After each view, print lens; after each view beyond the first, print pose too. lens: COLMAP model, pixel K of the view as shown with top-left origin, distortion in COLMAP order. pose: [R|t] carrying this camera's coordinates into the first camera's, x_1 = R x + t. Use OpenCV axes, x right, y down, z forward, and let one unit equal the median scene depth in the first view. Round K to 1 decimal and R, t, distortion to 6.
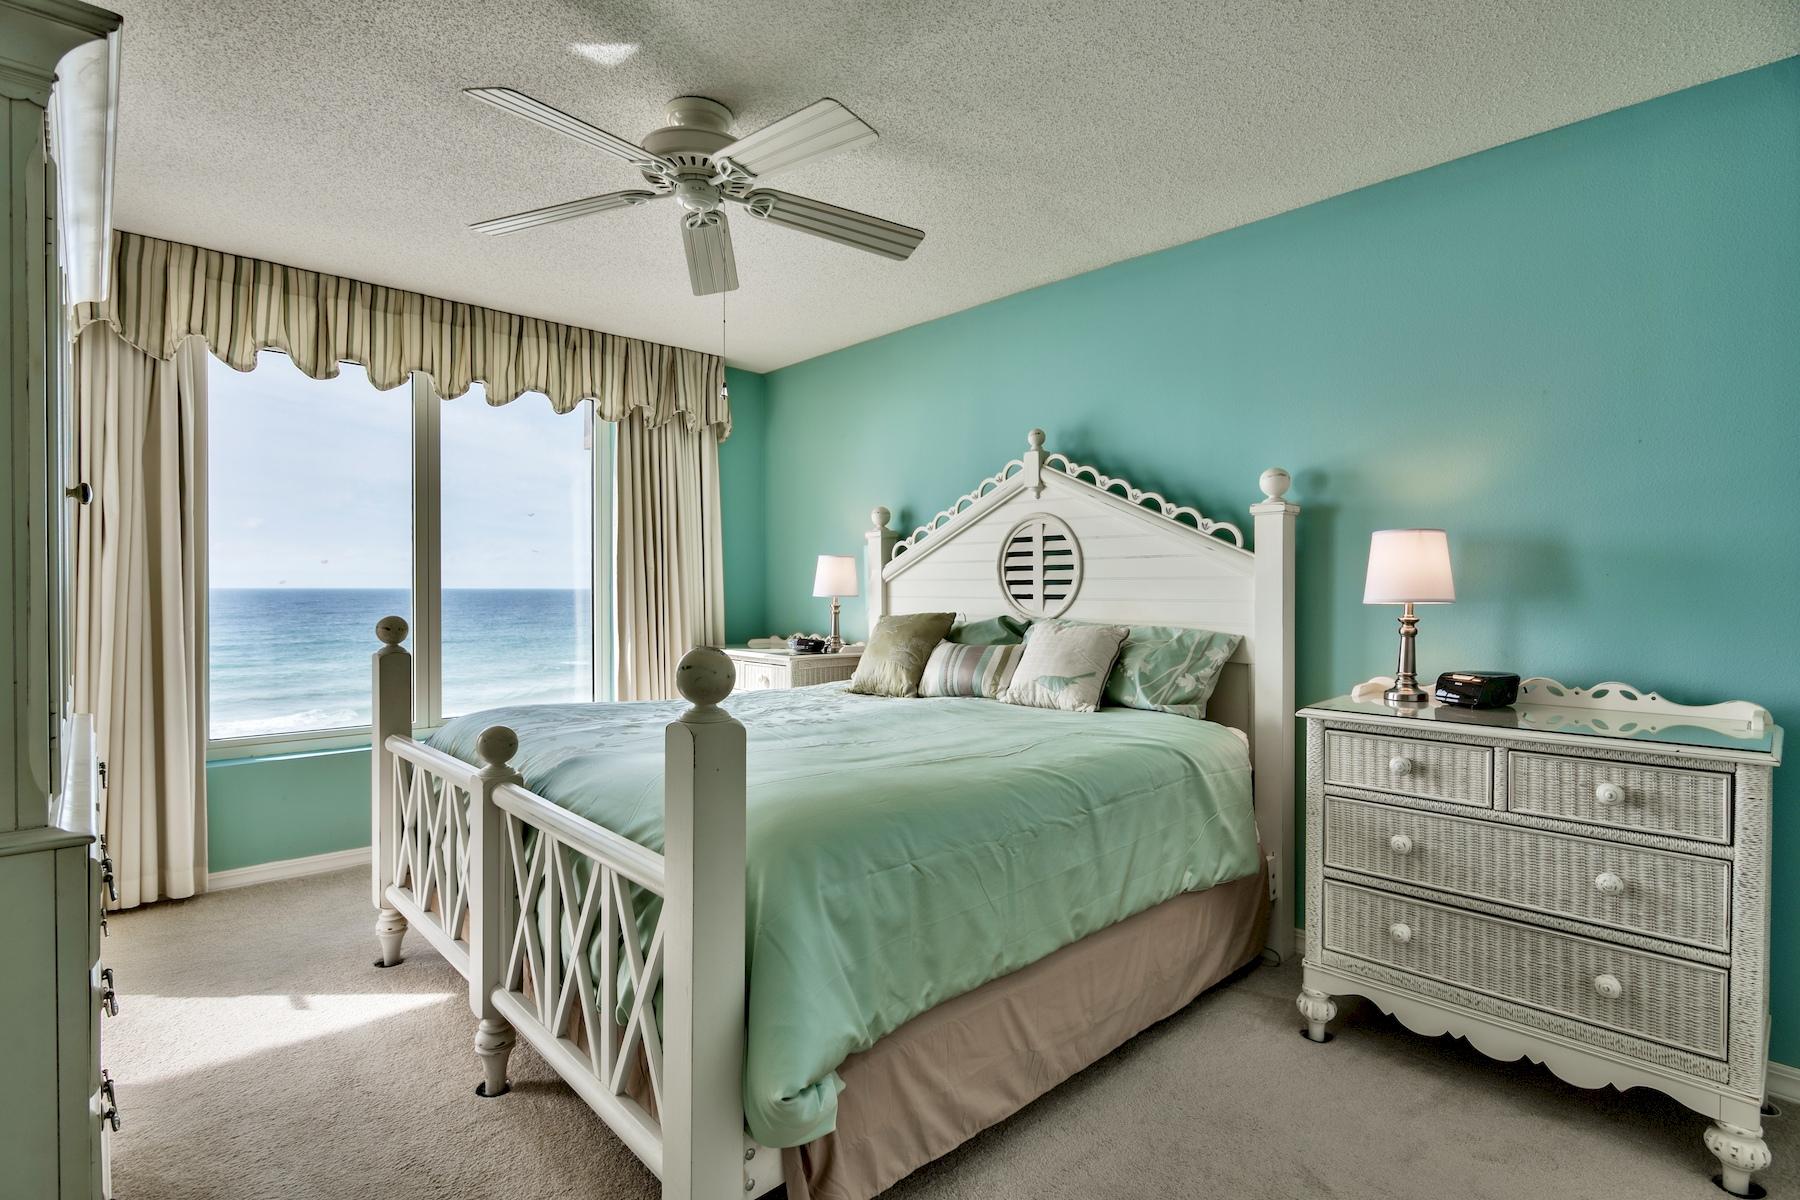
lens RADIAL K [[886.2, 0, 889.2], [0, 886.2, 596.9], [0, 0, 1]] dist [0.016624, -0.000437]
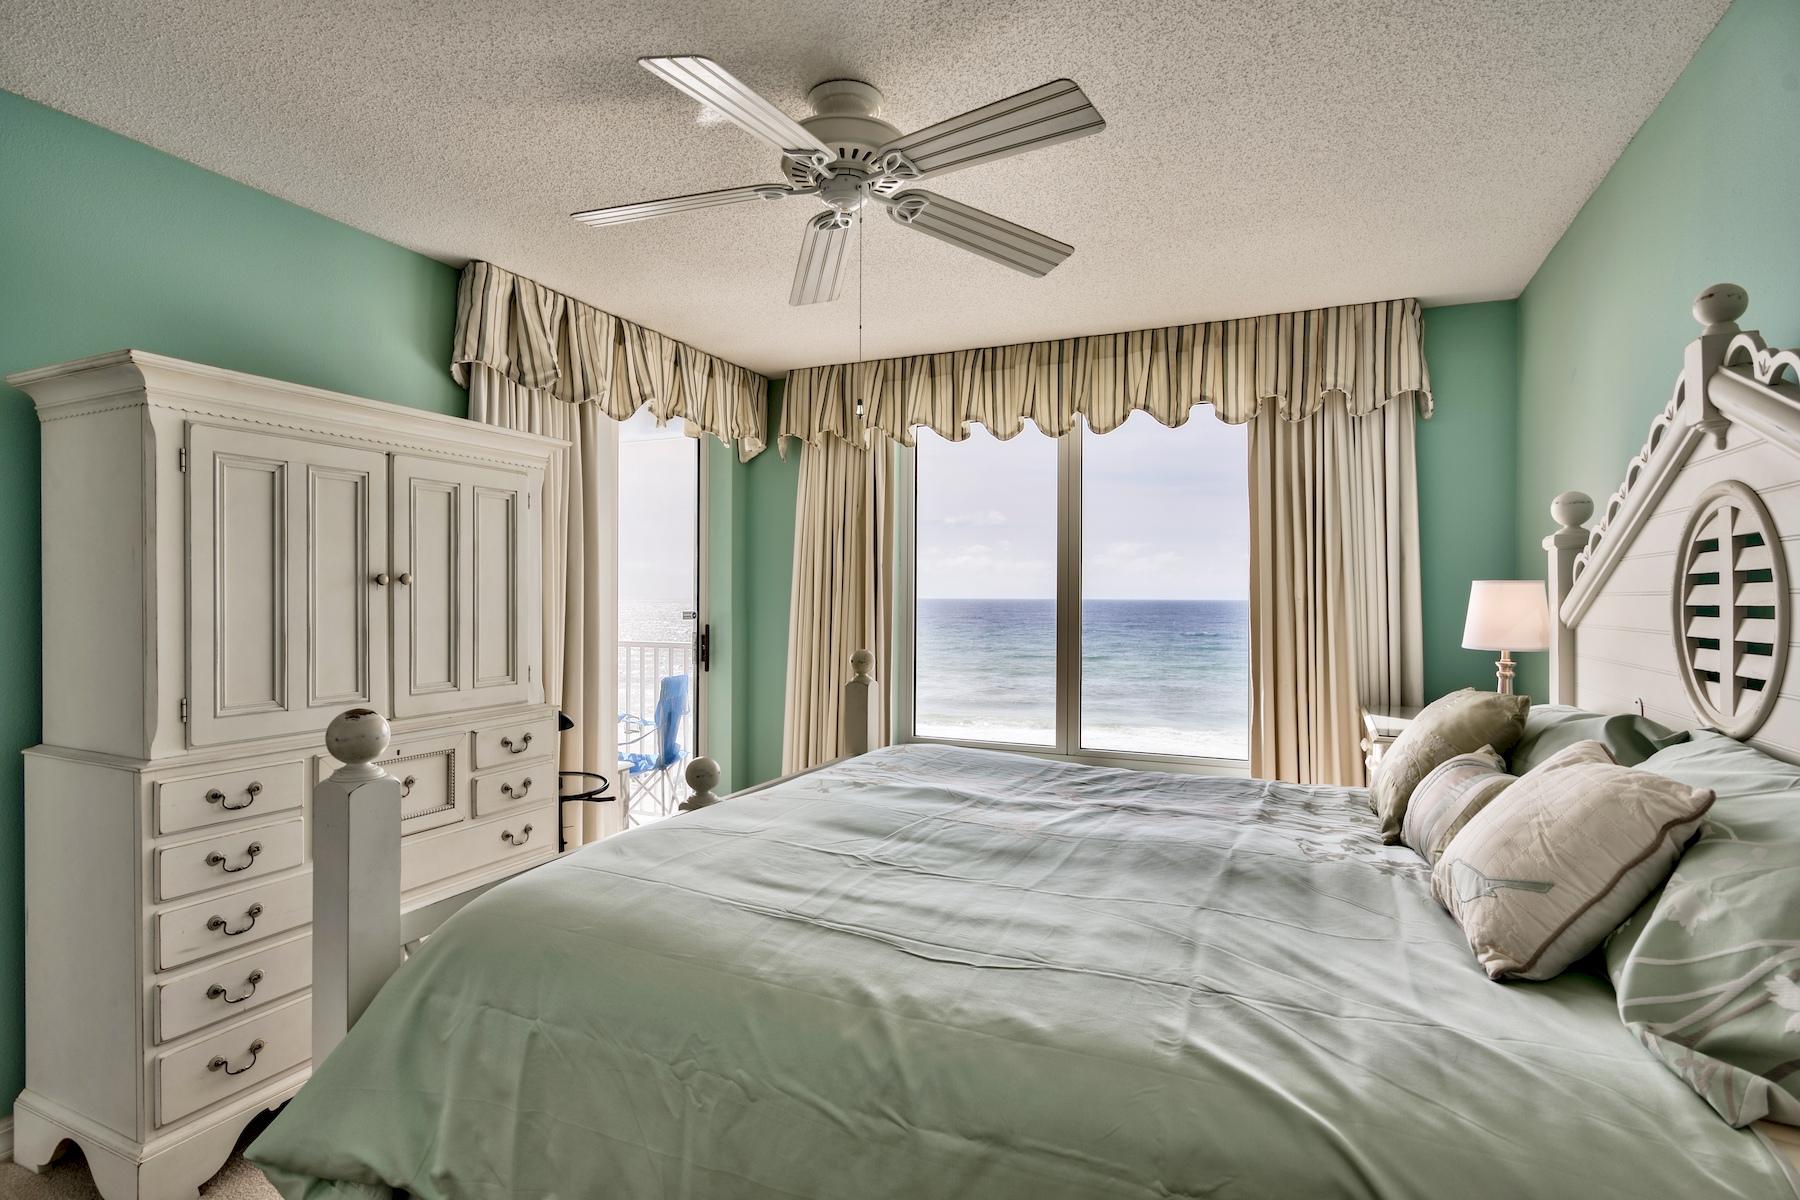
lens RADIAL K [[886.2, 0, 889.2], [0, 886.2, 596.9], [0, 0, 1]] dist [0.016624, -0.000437]
pose [[0.390320, 0.000043, -0.920679, 0.361974], [-0.016990, 0.999830, -0.007157, -0.026942], [0.920522, 0.018436, 0.390255, 0.420459]]
